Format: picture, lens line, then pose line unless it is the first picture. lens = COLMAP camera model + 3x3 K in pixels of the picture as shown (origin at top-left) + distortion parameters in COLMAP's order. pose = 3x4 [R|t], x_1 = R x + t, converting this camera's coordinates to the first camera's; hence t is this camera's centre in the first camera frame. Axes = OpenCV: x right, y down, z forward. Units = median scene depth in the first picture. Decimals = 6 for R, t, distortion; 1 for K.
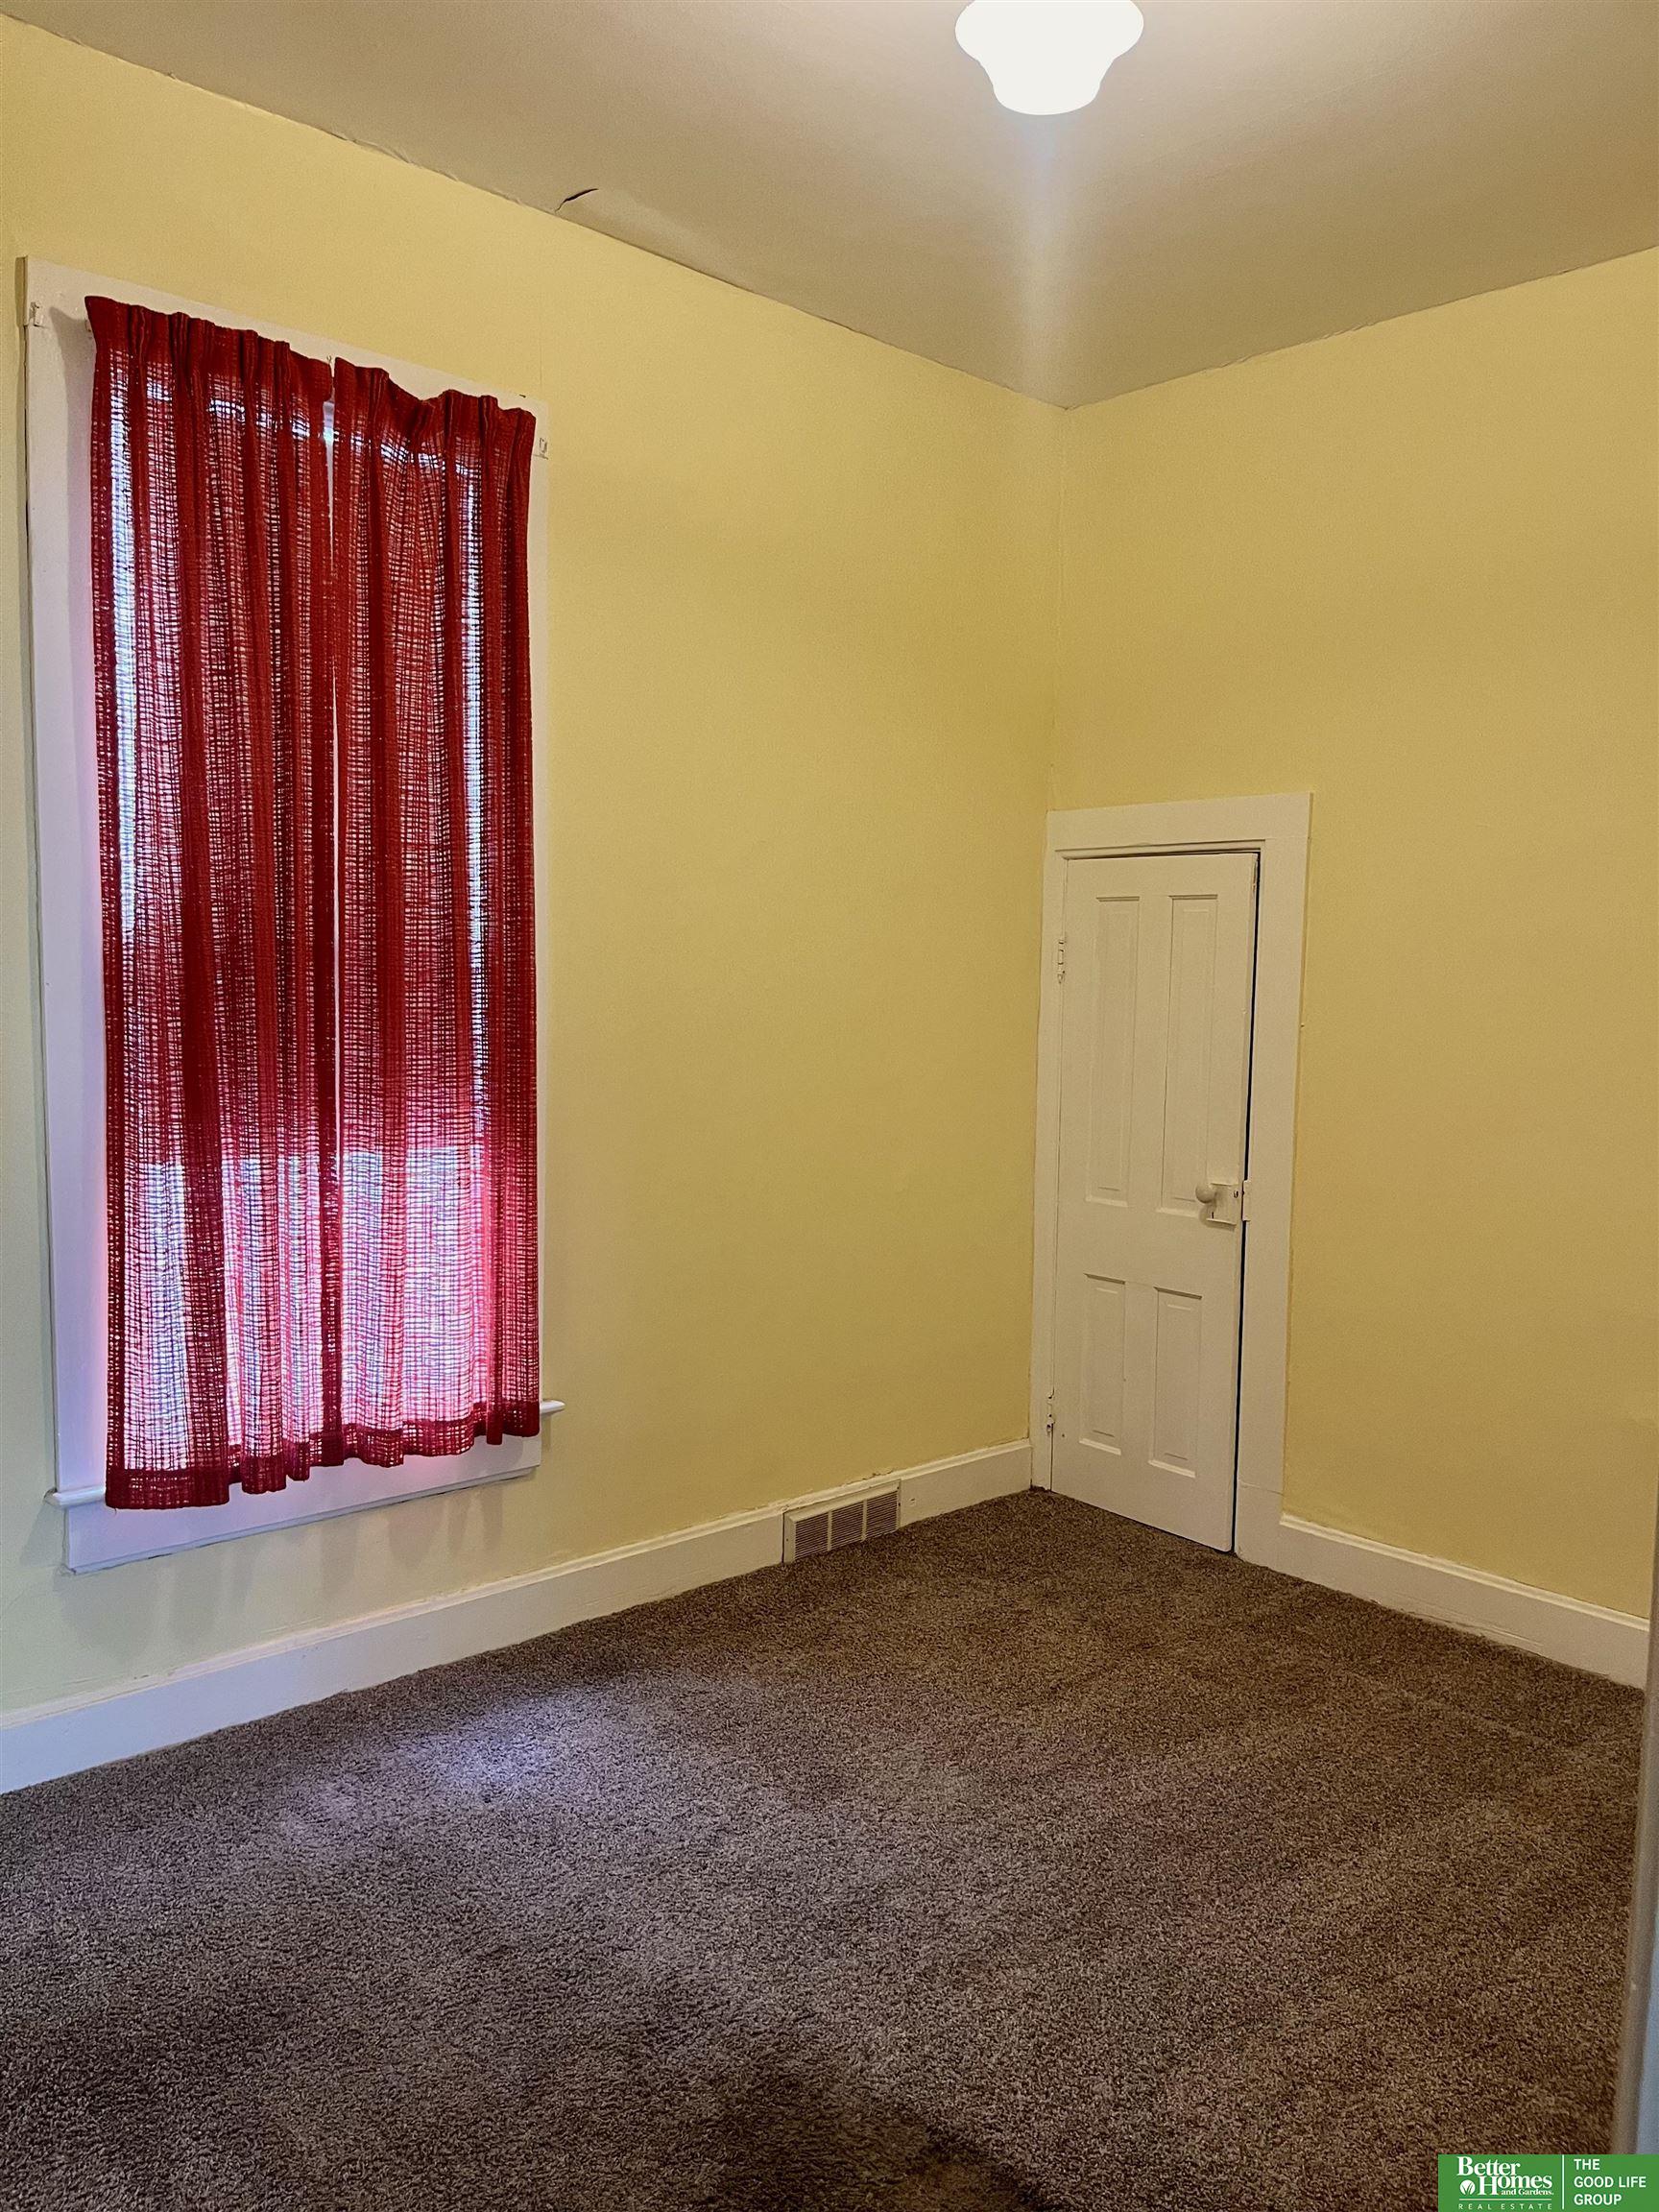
lens RADIAL K [[1680.7, 0, 817.3], [0, 1680.7, 1105.3], [0, 0, 1]] dist [0.050970, -0.065632]
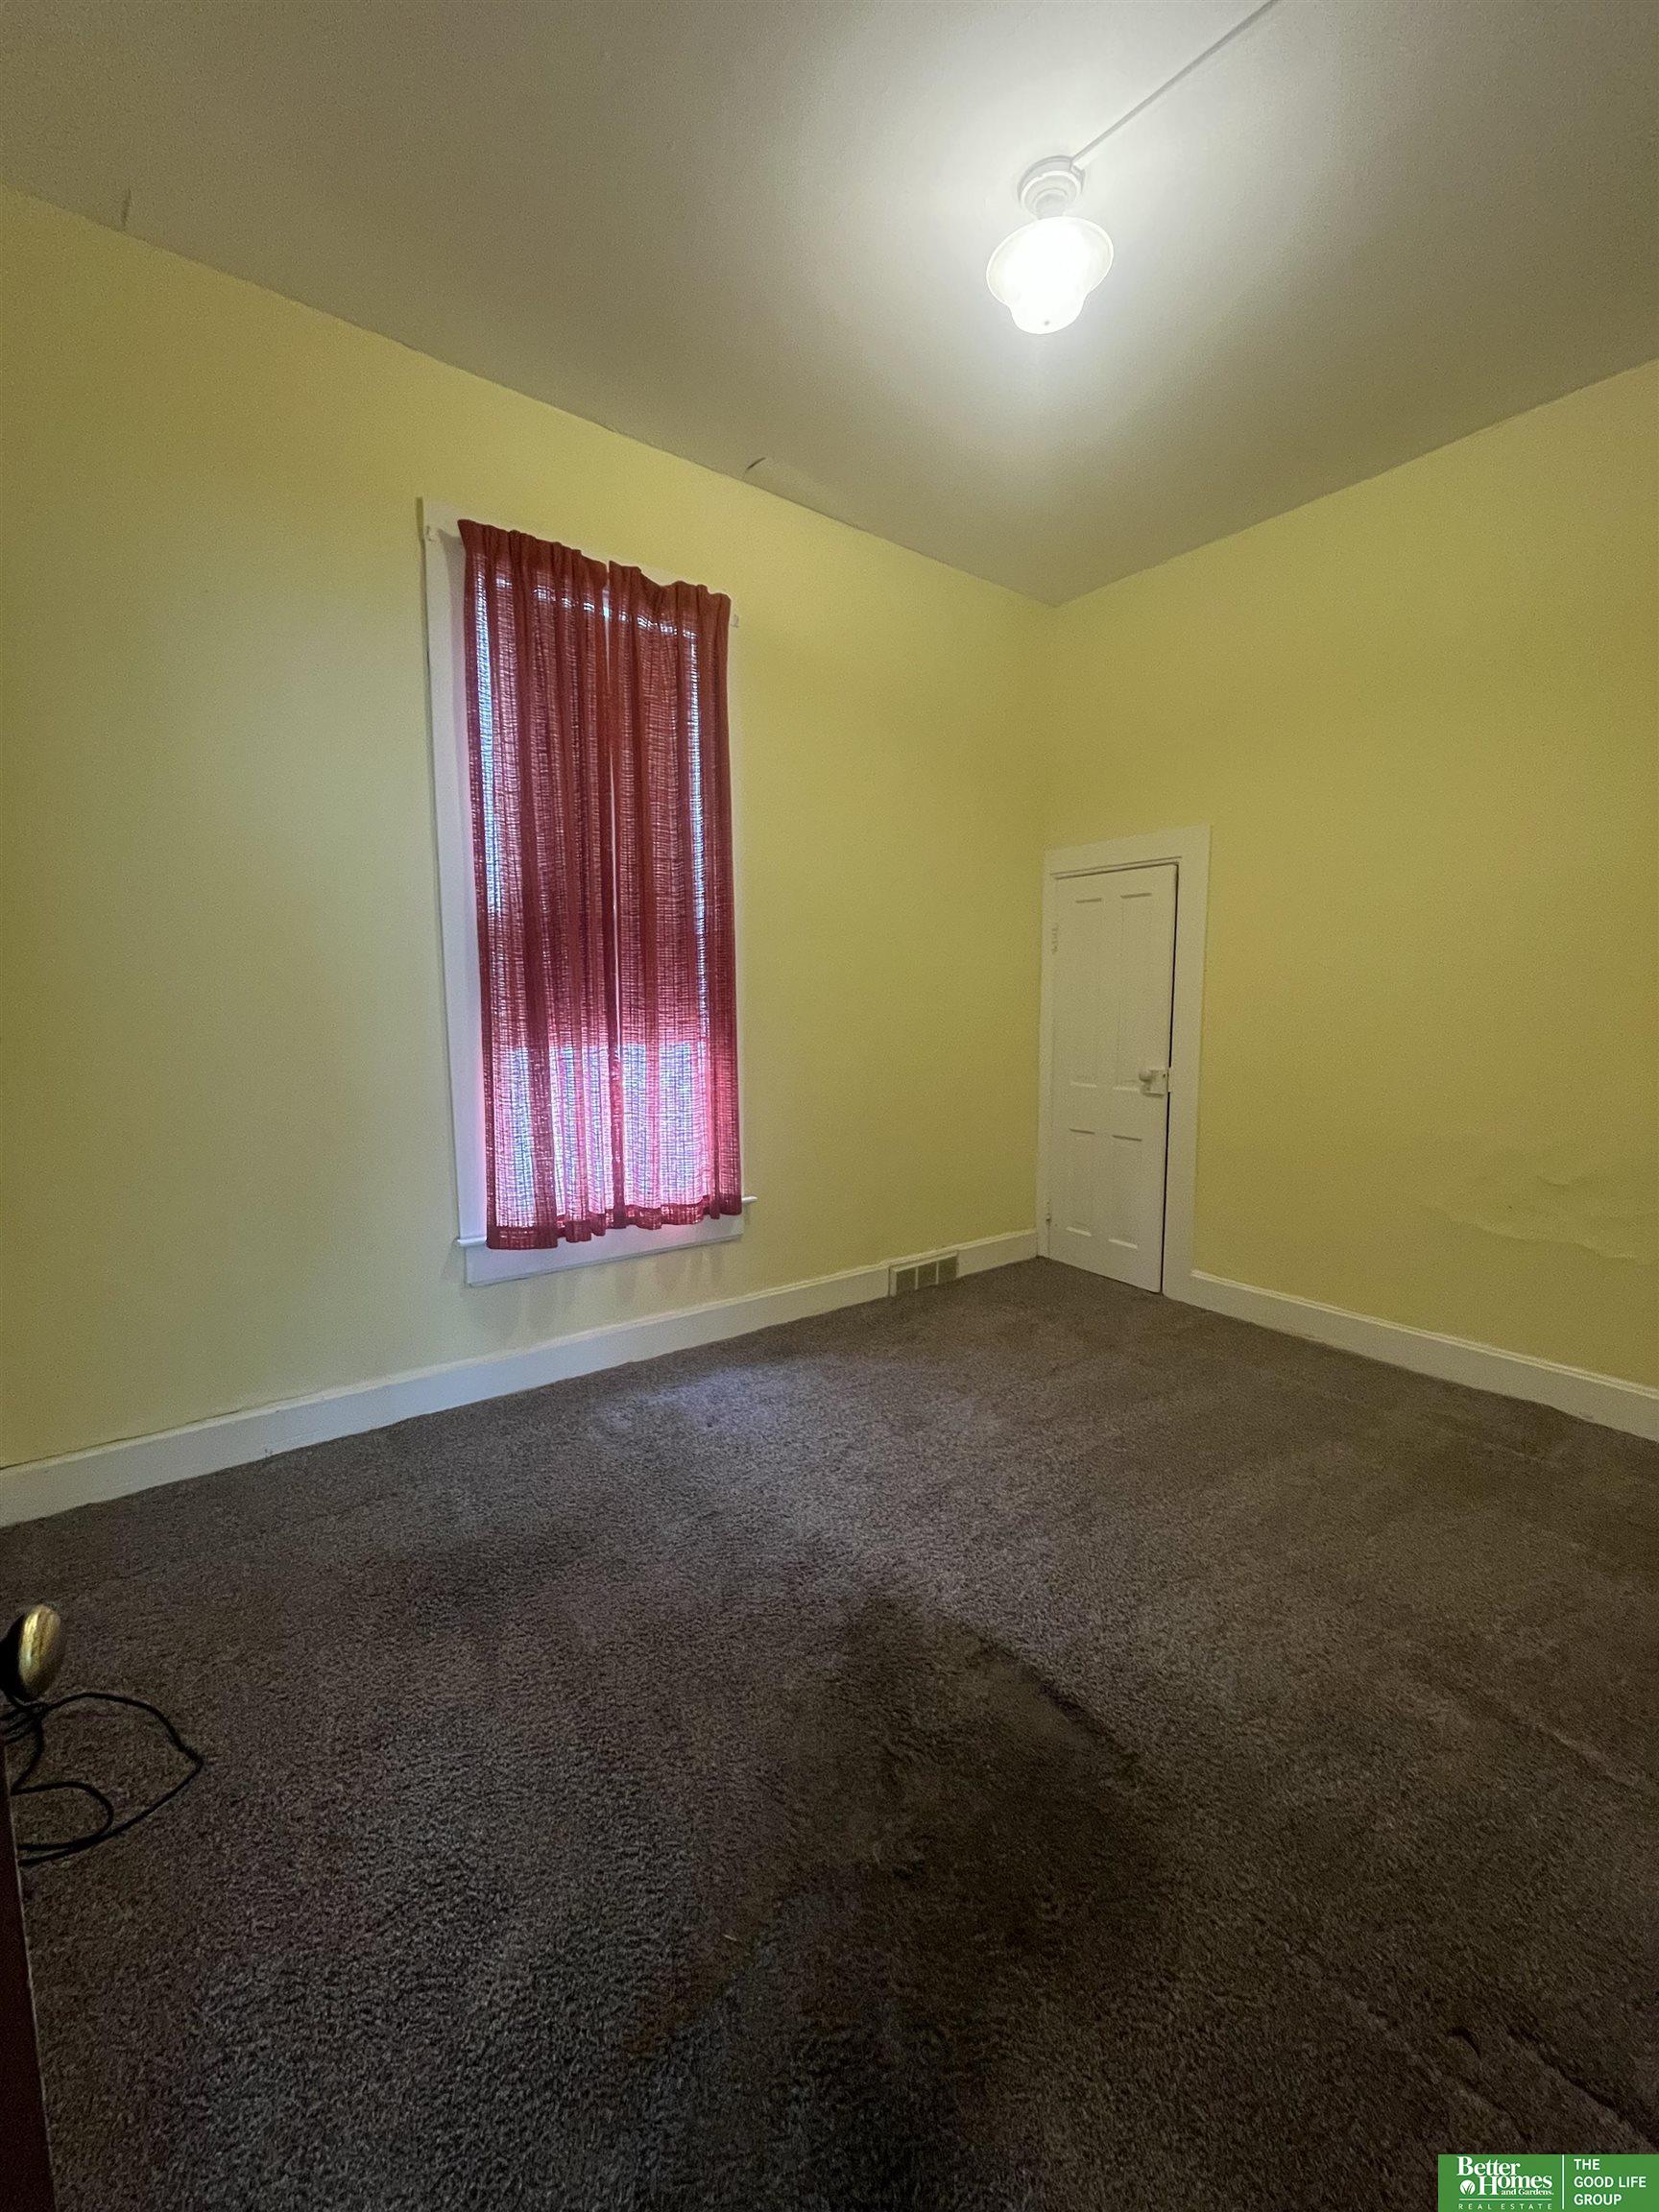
lens RADIAL K [[900.8, 0, 823.7], [0, 900.8, 1091.8], [0, 0, 1]] dist [-0.000639, -0.000186]
pose [[0.995186, -0.009134, -0.097576, 0.006527], [0.011191, 0.999726, 0.020559, 0.064612], [0.097361, -0.021552, 0.995016, 0.134392]]
